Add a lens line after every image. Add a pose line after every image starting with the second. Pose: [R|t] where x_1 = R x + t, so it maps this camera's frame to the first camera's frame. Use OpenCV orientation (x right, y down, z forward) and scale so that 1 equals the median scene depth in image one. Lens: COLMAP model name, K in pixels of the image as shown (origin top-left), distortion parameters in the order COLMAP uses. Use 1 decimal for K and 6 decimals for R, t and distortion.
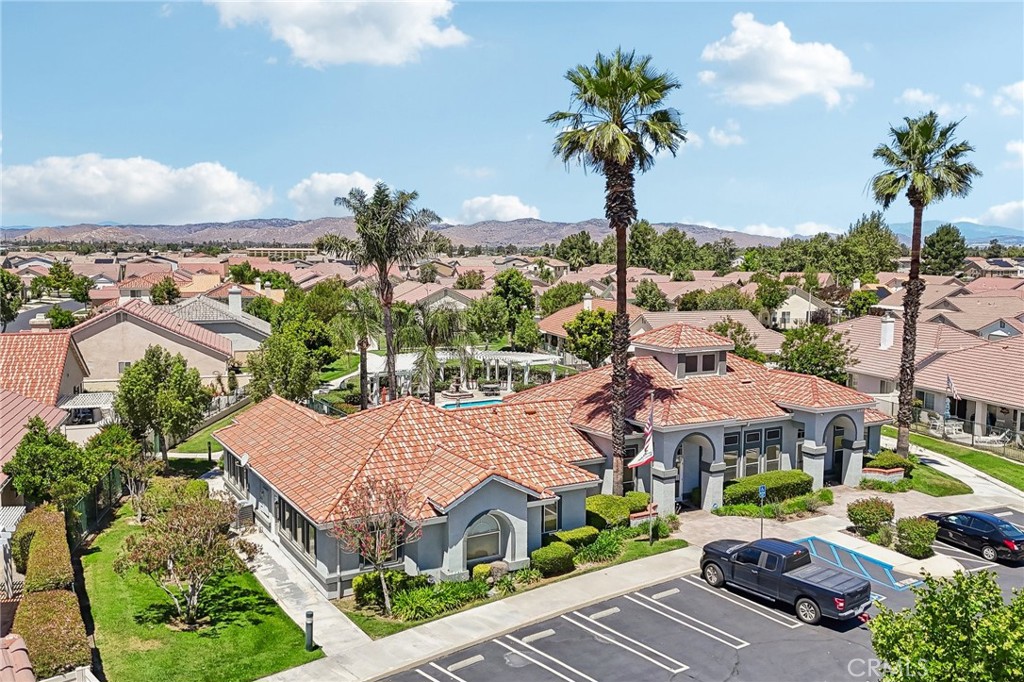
lens RADIAL K [[898.3, 0, 515.0], [0, 898.3, 337.5], [0, 0, 1]] dist [0.088740, -0.056448]
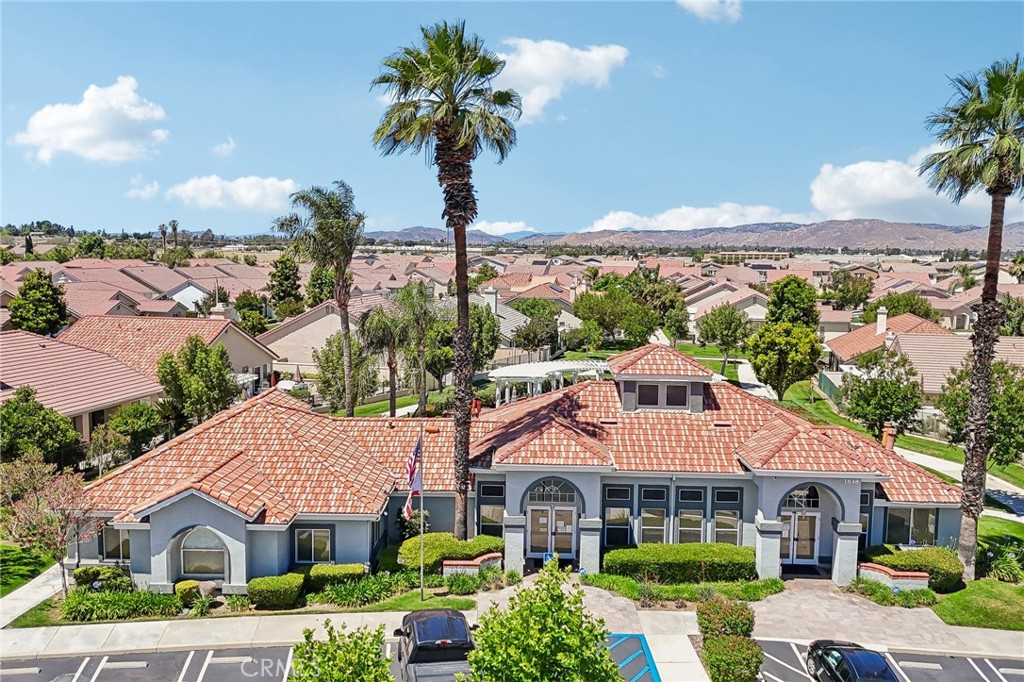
lens RADIAL K [[898.3, 0, 512.7], [0, 898.3, 342.1], [0, 0, 1]] dist [0.088740, -0.056448]
pose [[0.855648, 0.062105, -0.513819, 0.503881], [-0.061571, 0.997939, 0.018087, -0.025297], [0.513883, 0.016161, 0.857708, 0.241079]]
